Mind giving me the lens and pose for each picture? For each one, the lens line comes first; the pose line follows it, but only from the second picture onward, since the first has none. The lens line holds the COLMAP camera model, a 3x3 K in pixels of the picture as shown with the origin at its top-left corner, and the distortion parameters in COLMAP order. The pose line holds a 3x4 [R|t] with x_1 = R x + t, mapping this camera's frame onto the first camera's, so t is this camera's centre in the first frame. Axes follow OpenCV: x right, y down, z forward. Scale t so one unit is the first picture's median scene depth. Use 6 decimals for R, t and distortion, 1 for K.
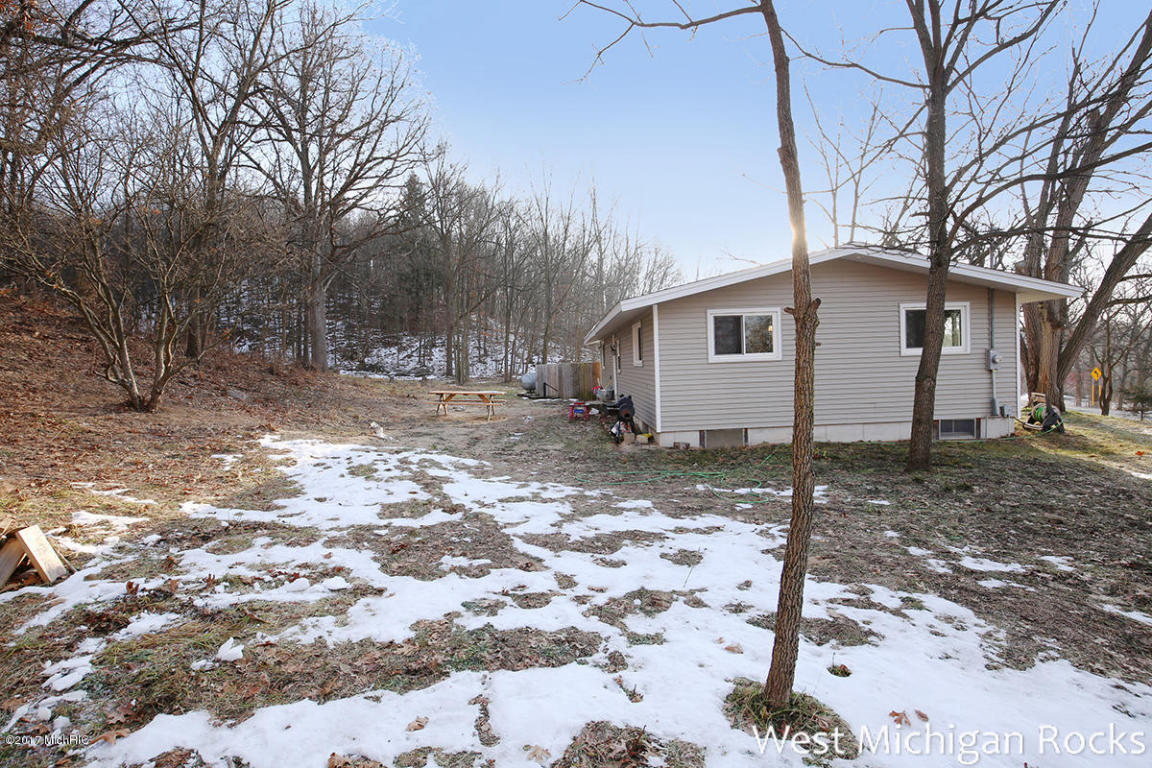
lens RADIAL K [[554.1, 0, 574.6], [0, 554.1, 364.7], [0, 0, 1]] dist [-0.034991, 0.000916]
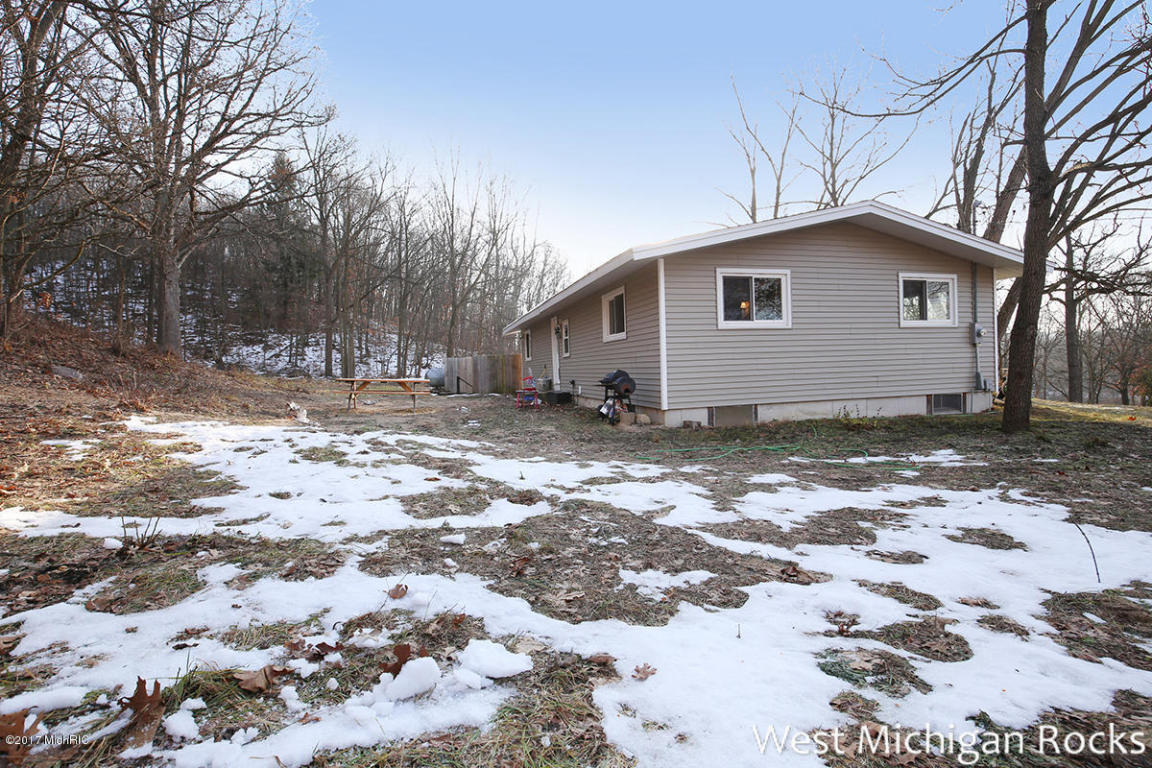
lens RADIAL K [[546.6, 0, 576.2], [0, 546.6, 369.7], [0, 0, 1]] dist [-0.039595, 0.007626]
pose [[0.971611, 0.005282, 0.236526, -0.225766], [-0.002547, 0.999926, -0.011867, 0.091237], [-0.236571, 0.010928, 0.971553, 0.285334]]
